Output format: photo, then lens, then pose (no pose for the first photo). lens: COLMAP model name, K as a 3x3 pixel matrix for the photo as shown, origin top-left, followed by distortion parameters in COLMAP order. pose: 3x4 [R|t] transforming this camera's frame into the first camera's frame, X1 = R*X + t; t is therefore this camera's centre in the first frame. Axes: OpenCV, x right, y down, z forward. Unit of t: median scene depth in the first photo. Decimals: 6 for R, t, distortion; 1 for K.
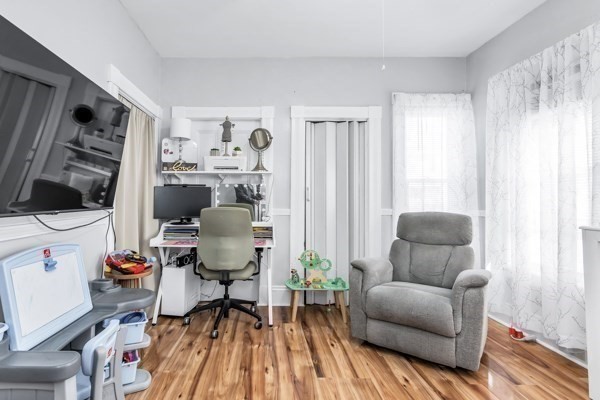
lens RADIAL K [[339.4, 0, 285.1], [0, 339.4, 184.1], [0, 0, 1]] dist [0.005223, 0.001294]
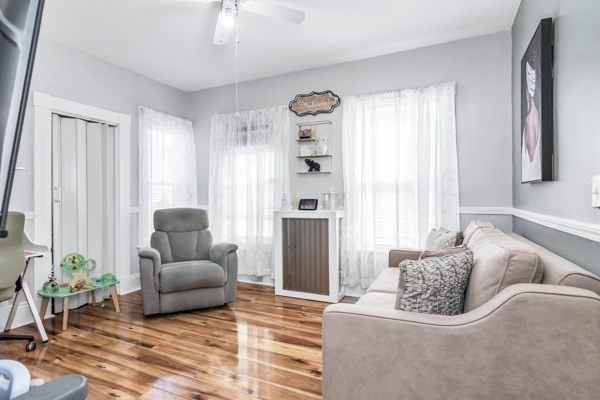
lens RADIAL K [[310.7, 0, 300.8], [0, 310.7, 198.9], [0, 0, 1]] dist [-0.001542, 0.000221]
pose [[0.439583, -0.013882, 0.898095, -0.478584], [-0.023278, 0.999369, 0.026842, 0.004720], [-0.897900, -0.032705, 0.438982, 0.053196]]
